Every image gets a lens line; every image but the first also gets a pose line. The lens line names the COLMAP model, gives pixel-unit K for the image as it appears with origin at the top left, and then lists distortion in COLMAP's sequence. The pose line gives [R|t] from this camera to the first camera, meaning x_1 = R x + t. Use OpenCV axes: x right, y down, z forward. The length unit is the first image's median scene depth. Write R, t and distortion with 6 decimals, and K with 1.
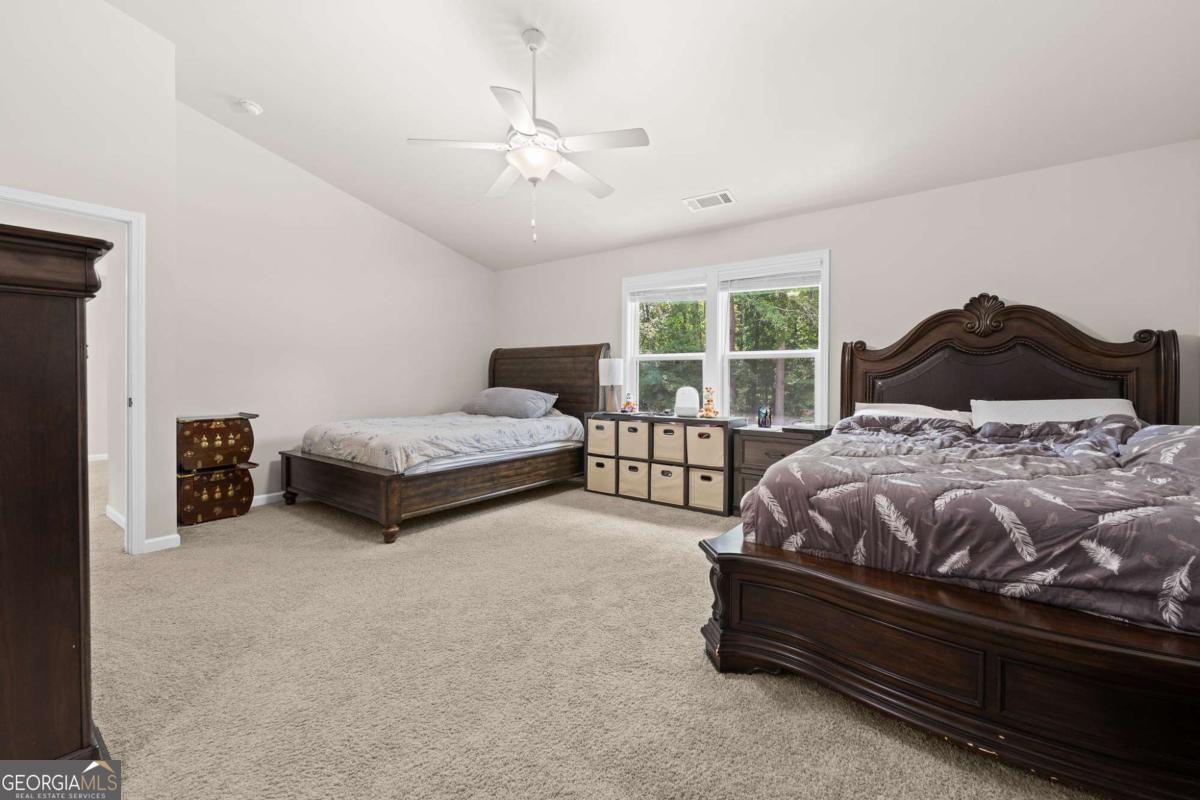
lens RADIAL K [[491.0, 0, 613.8], [0, 491.0, 388.1], [0, 0, 1]] dist [-0.003419, -0.000059]
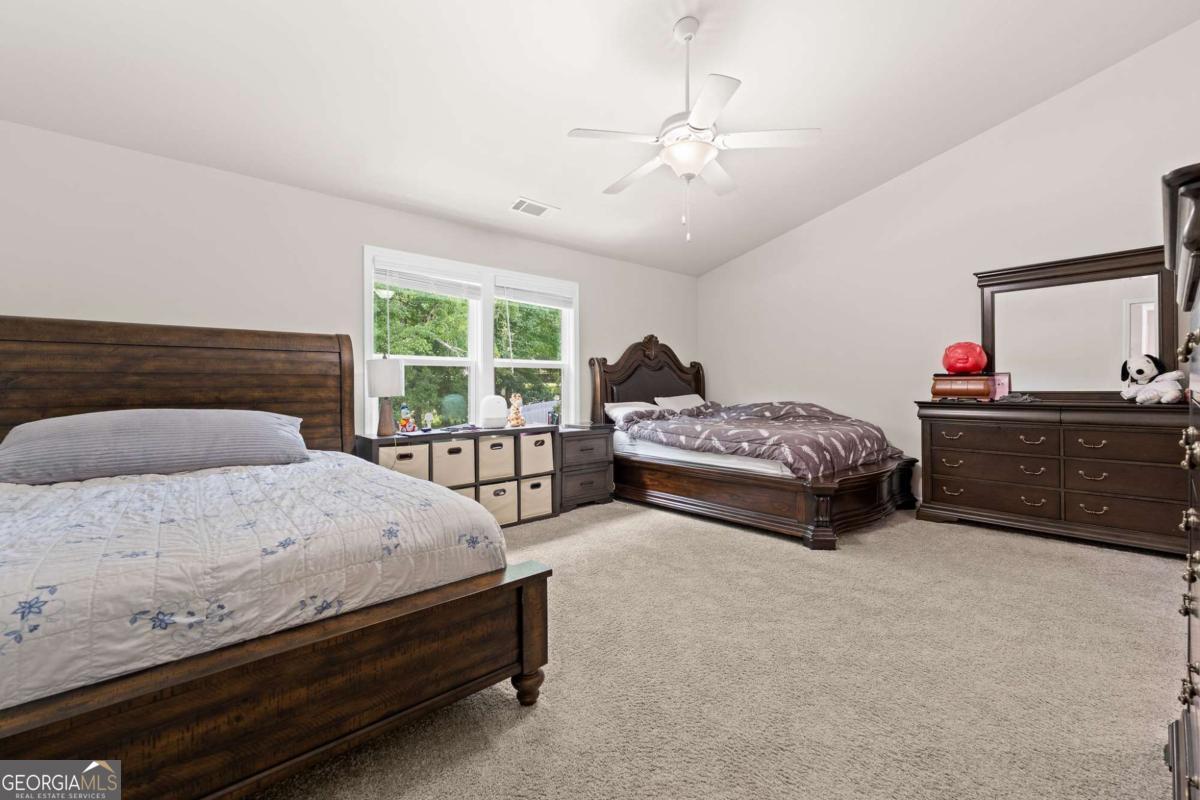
lens RADIAL K [[491.0, 0, 603.0], [0, 491.0, 399.0], [0, 0, 1]] dist [-0.003419, -0.000059]
pose [[0.208580, -0.029361, 0.977565, -0.770332], [0.027318, 0.999334, 0.024186, -0.013994], [-0.977624, 0.021661, 0.209243, 0.662413]]
